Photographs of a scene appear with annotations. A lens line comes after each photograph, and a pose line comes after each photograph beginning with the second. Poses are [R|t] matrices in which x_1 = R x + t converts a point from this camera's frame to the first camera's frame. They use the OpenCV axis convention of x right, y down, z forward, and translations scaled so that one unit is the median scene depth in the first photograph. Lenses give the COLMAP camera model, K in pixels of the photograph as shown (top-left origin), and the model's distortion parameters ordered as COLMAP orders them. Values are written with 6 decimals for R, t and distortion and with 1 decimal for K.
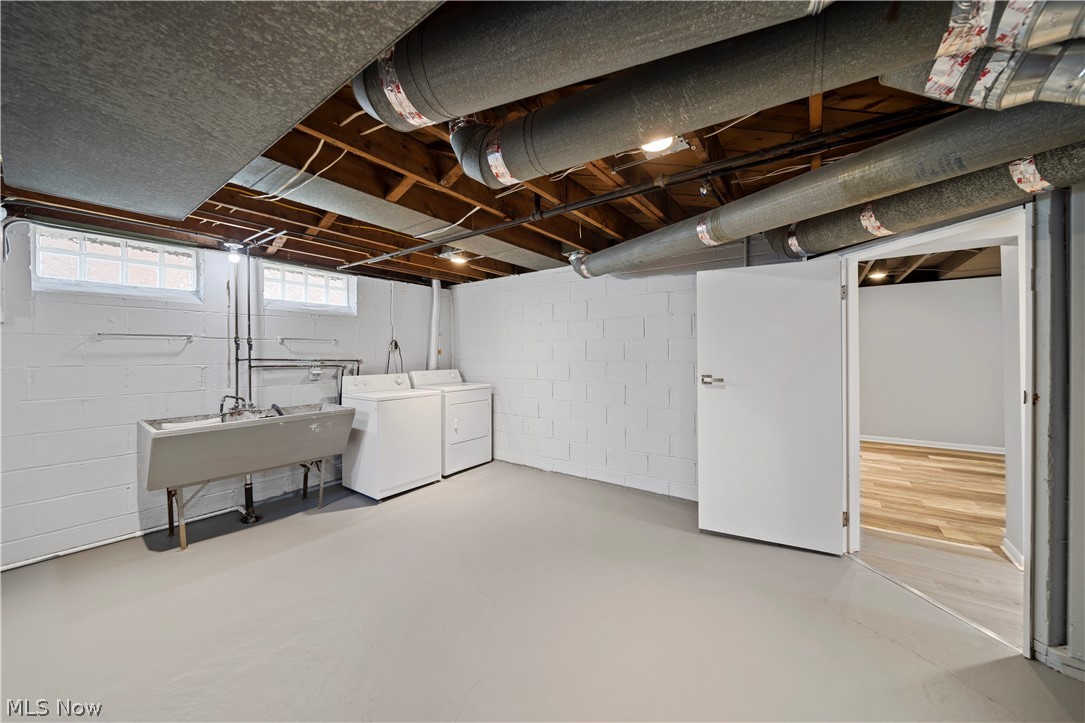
lens RADIAL K [[381.2, 0, 543.3], [0, 381.2, 357.0], [0, 0, 1]] dist [0.000834, -0.000299]
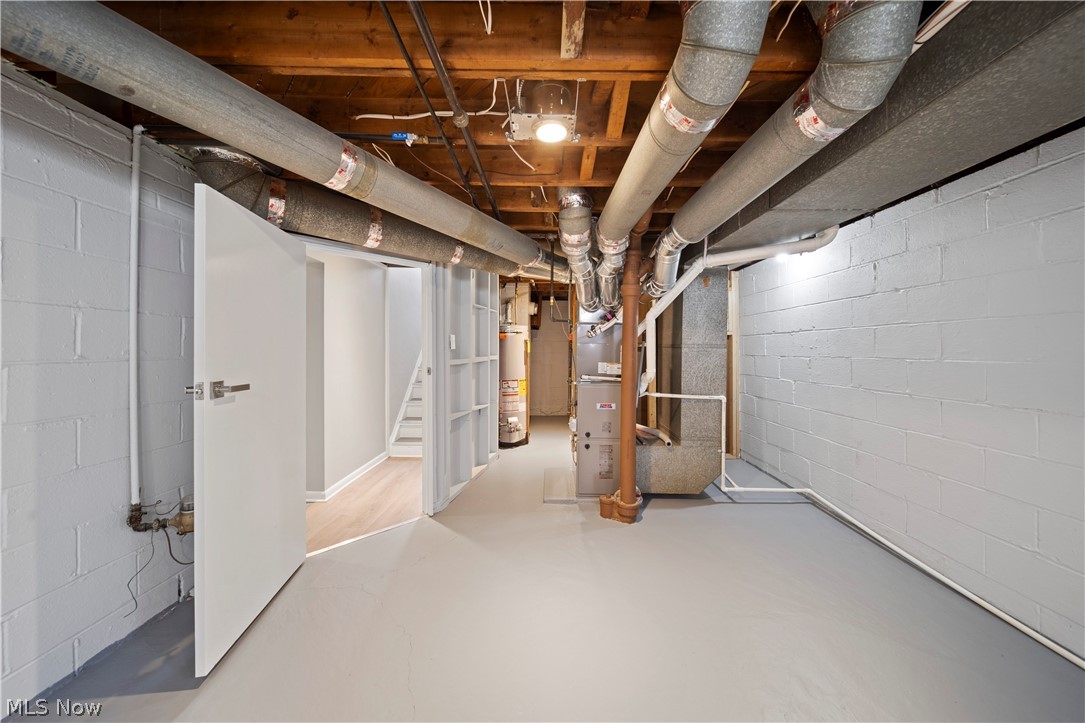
lens RADIAL K [[381.2, 0, 544.2], [0, 381.2, 354.7], [0, 0, 1]] dist [0.000834, -0.000299]
pose [[-0.588284, -0.004709, 0.808641, -0.351100], [0.002673, 0.999966, 0.007767, 0.007482], [-0.808650, 0.006731, -0.588251, 1.147158]]
